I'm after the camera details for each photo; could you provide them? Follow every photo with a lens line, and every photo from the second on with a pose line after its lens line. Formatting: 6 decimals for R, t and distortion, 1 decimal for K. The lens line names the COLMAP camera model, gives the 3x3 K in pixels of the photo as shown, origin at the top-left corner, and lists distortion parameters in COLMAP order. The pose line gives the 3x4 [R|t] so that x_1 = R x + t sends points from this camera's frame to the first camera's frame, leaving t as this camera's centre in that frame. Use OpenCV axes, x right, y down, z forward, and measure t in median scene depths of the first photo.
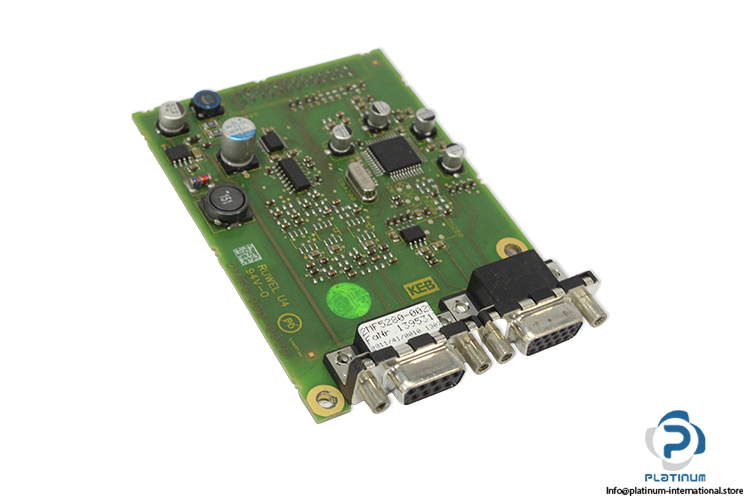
lens RADIAL K [[1400.2, 0, 374.2], [0, 1400.2, 249.6], [0, 0, 1]] dist [-0.036026, 0.000000]
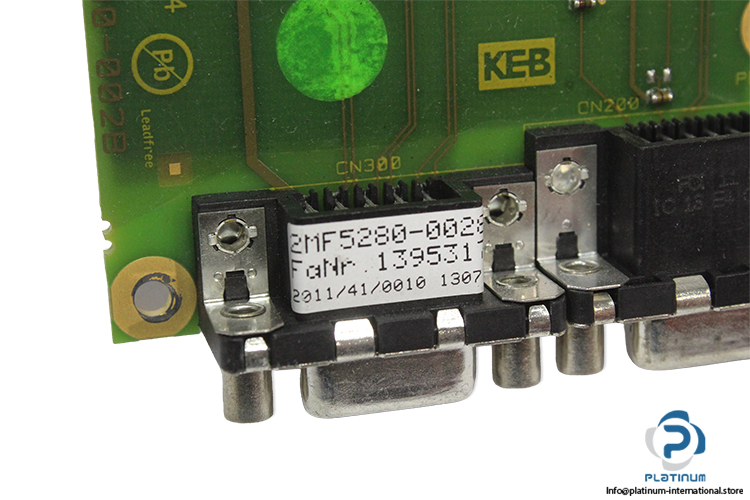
lens RADIAL K [[1651.2, 0, 375.5], [0, 1651.2, 248.7], [0, 0, 1]] dist [0.047424, 0.000000]
pose [[0.886483, 0.415509, 0.203714, -0.078680], [-0.416803, 0.525657, 0.741593, -0.285751], [0.201055, -0.742319, 0.639171, 0.657283]]
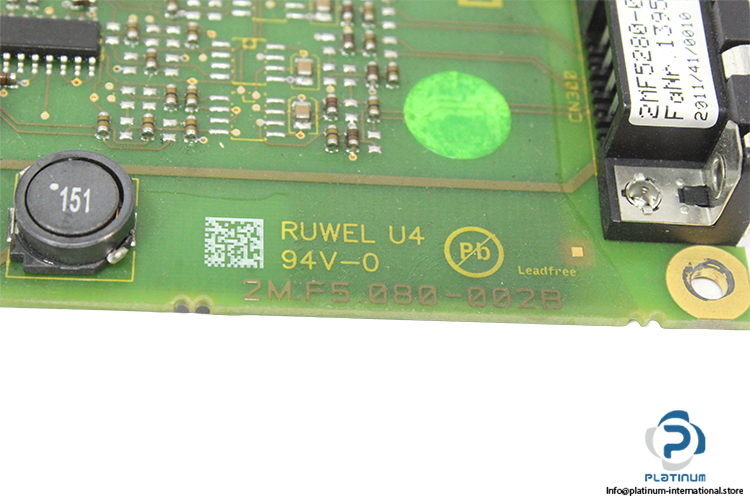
lens RADIAL K [[1651.2, 0, 379.1], [0, 1651.2, 249.3], [0, 0, 1]] dist [0.047424, 0.000000]
pose [[0.470571, -0.788408, 0.396201, -0.256416], [0.629043, 0.614634, 0.475951, -0.188816], [-0.618763, 0.025259, 0.785172, 0.625031]]
